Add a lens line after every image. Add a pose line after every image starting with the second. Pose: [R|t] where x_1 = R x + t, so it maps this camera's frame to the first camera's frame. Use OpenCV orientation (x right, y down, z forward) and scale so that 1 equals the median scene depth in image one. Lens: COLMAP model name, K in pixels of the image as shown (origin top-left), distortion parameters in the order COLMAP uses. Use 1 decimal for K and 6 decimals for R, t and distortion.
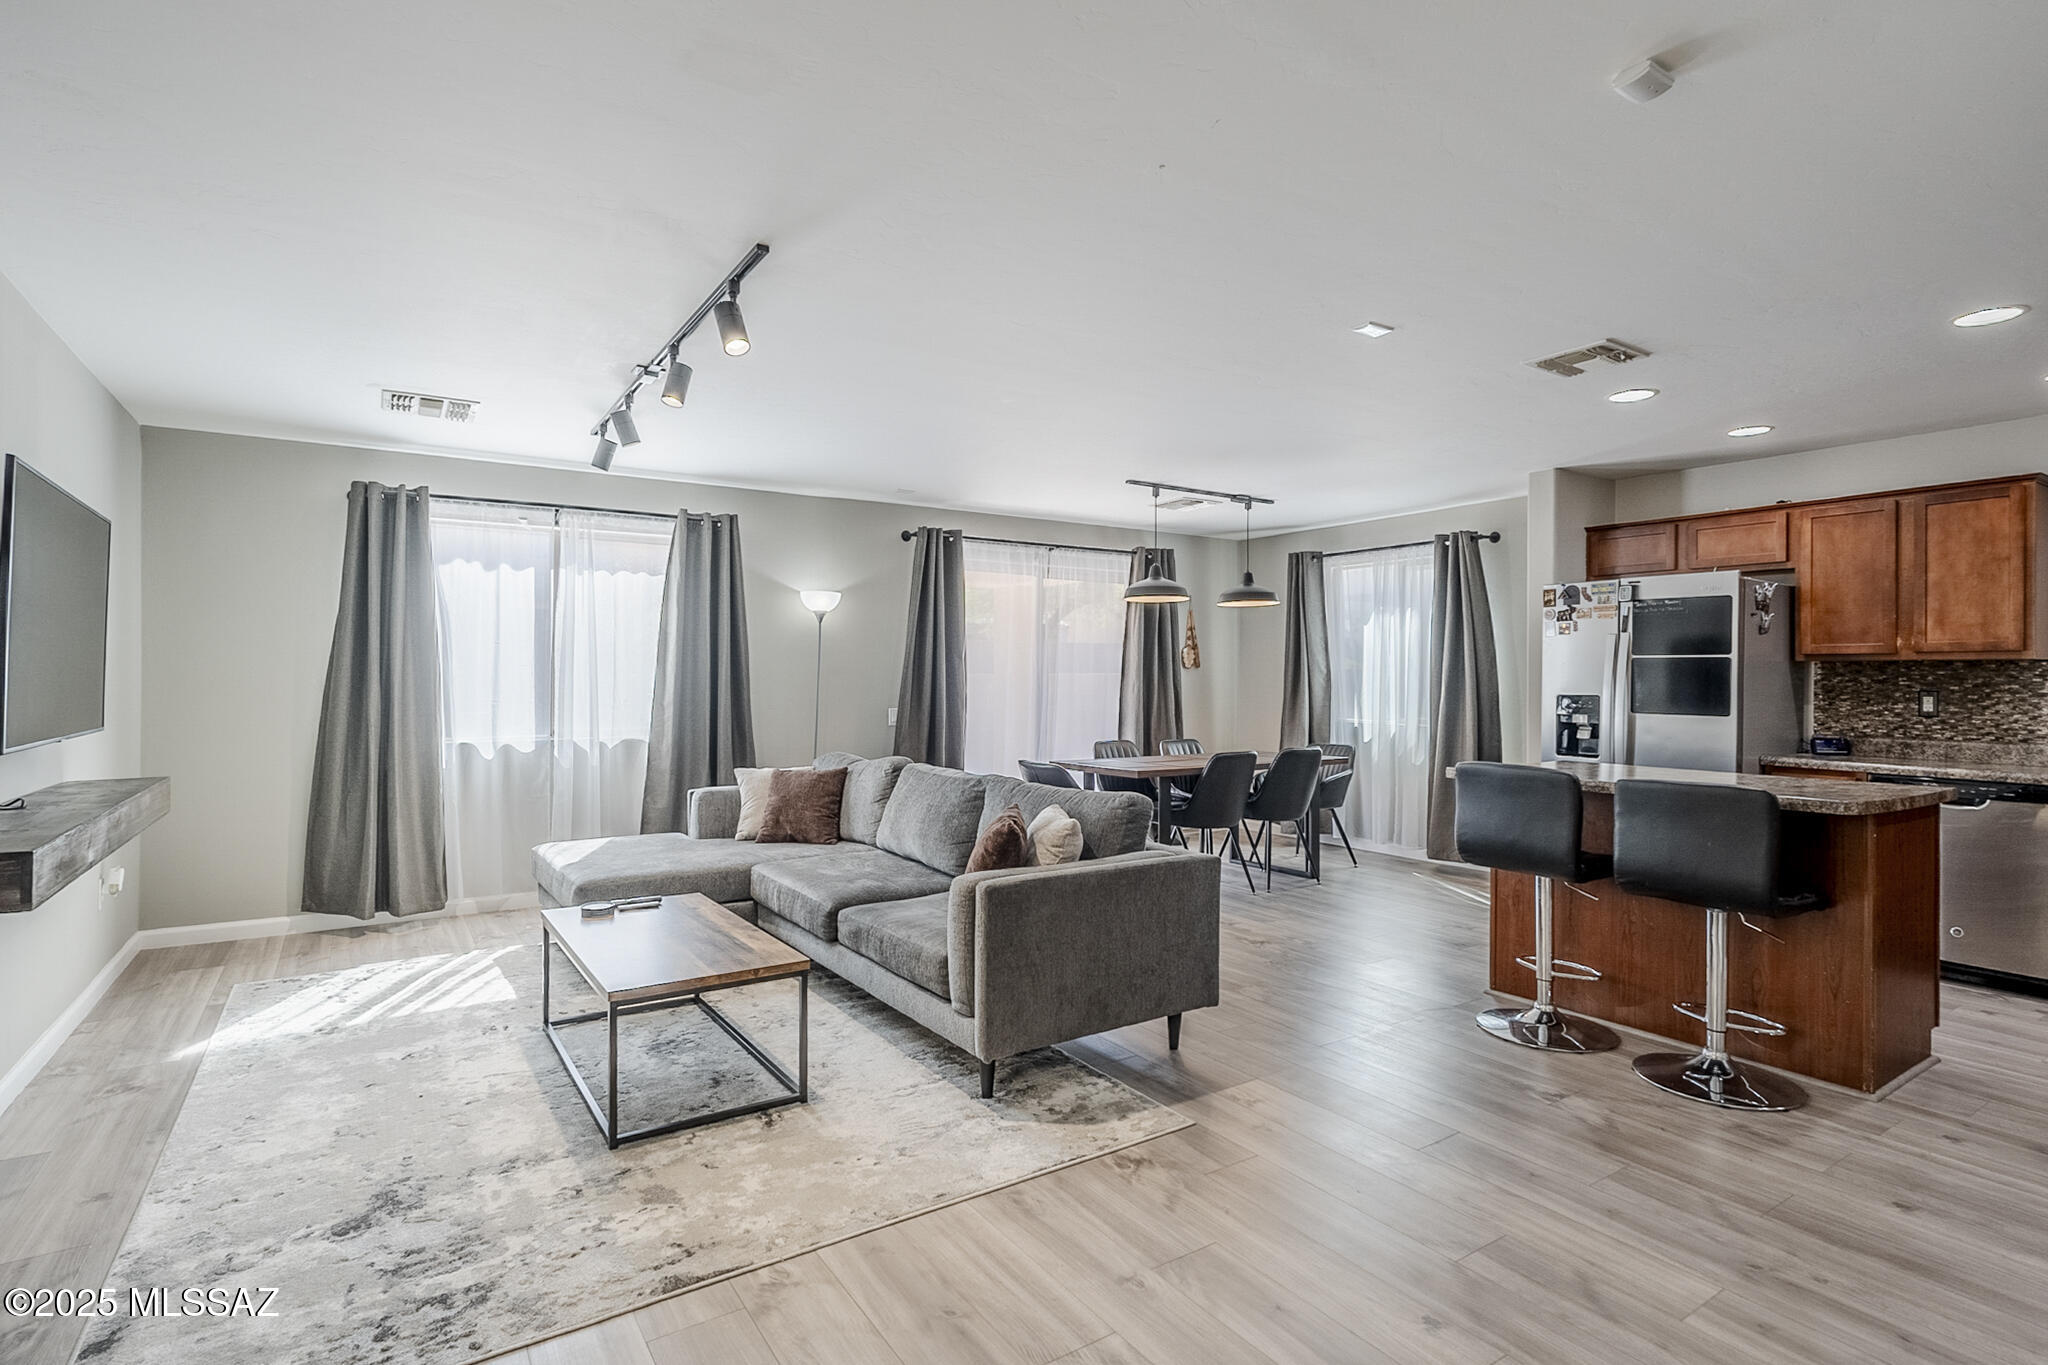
lens RADIAL K [[1011.9, 0, 1024.0], [0, 1011.9, 682.5], [0, 0, 1]] dist [0.000610, 0.000036]
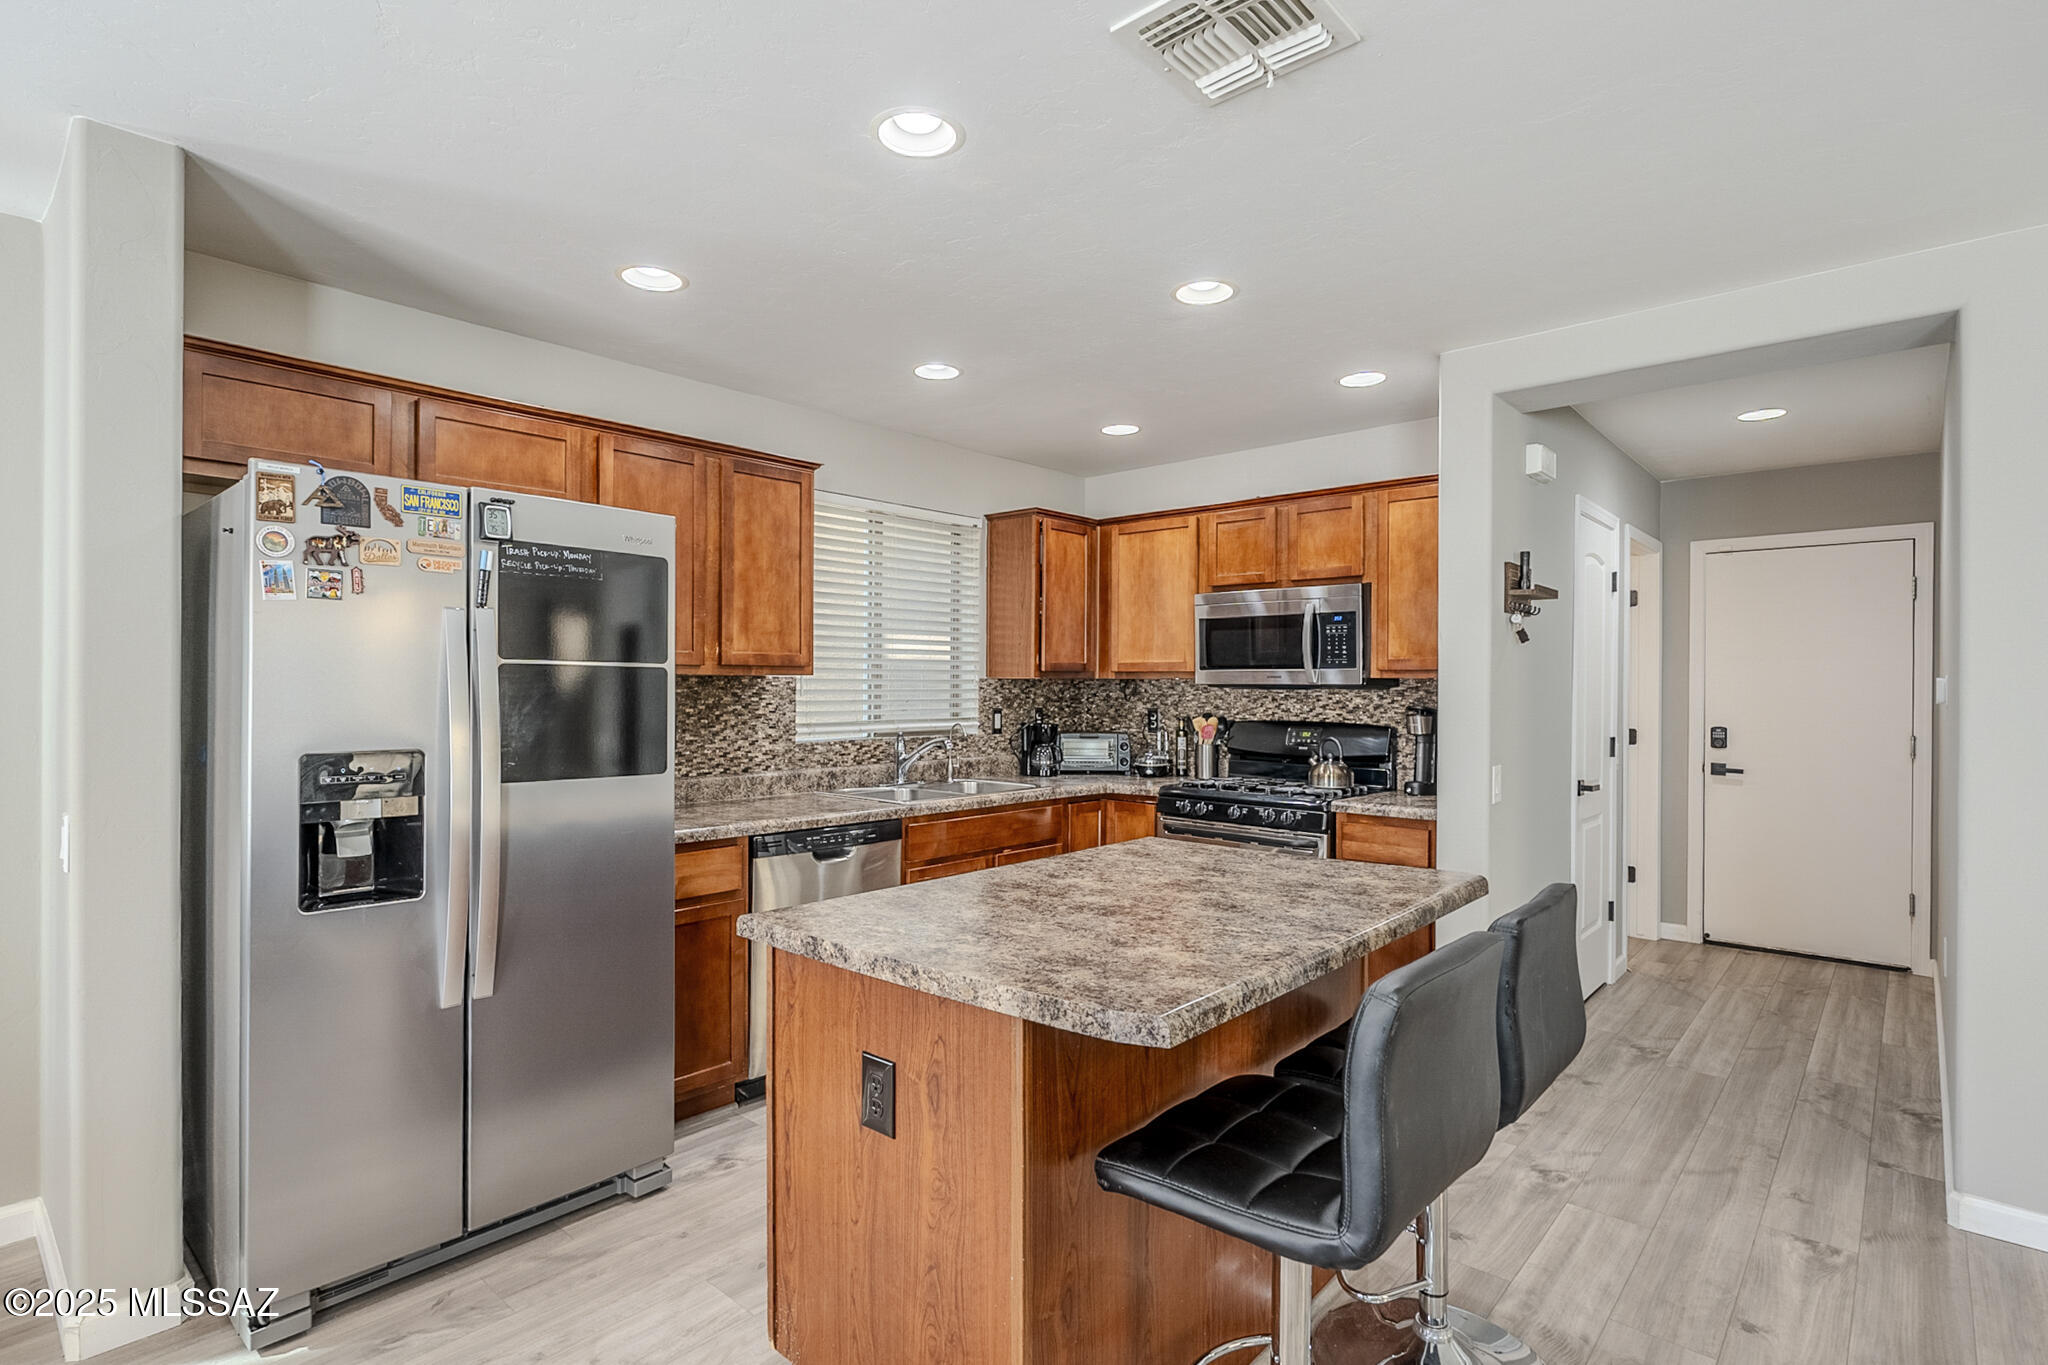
lens RADIAL K [[1011.9, 0, 1024.0], [0, 1011.9, 682.5], [0, 0, 1]] dist [0.000610, 0.000036]
pose [[-0.263826, -0.007472, 0.964541, 0.104552], [-0.005378, 0.999966, 0.006275, -0.023042], [-0.964555, -0.003532, -0.263857, 0.992955]]
